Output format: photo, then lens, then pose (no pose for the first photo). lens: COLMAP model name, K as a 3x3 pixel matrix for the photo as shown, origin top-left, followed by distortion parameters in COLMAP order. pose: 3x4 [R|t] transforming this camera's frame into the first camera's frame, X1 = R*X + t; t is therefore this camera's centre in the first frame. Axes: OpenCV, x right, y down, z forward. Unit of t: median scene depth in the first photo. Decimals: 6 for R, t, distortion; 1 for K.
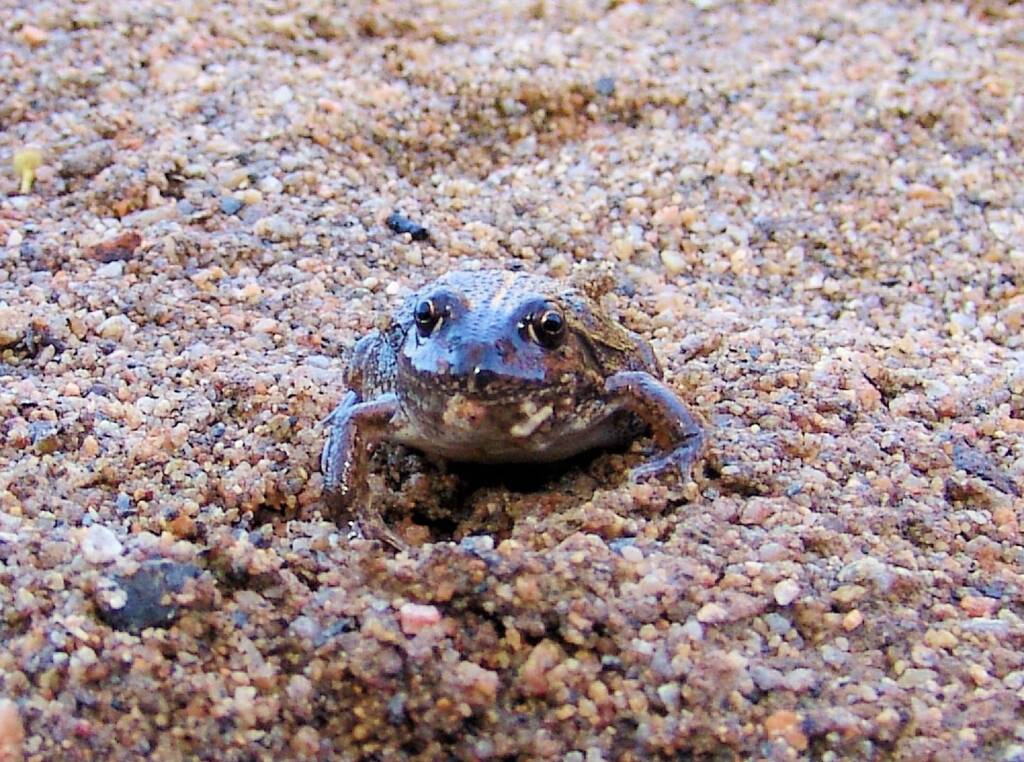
lens RADIAL K [[2361.4, 0, 512.0], [0, 2361.4, 381.0], [0, 0, 1]] dist [-0.083243, -0.612633]
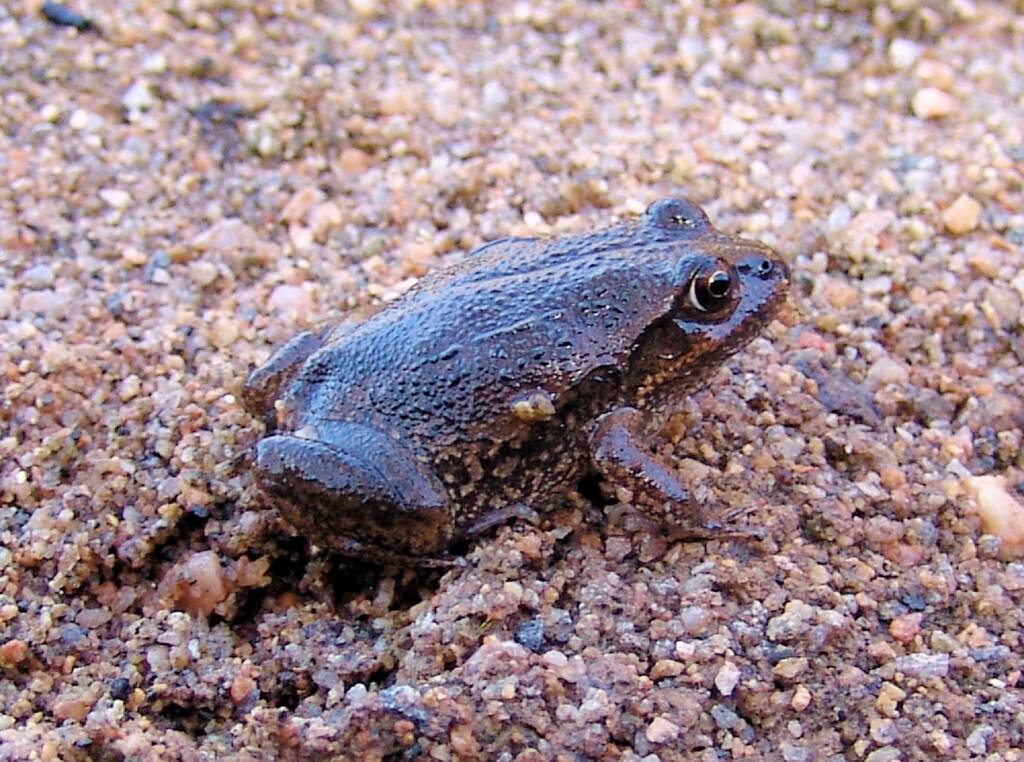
lens RADIAL K [[2361.4, 0, 512.0], [0, 2361.4, 381.0], [0, 0, 1]] dist [-0.083243, -0.612633]
pose [[0.966790, -0.163525, 0.196408, -0.121321], [0.096559, 0.945260, 0.311704, -0.300575], [-0.236628, -0.282387, 0.929658, 0.182465]]
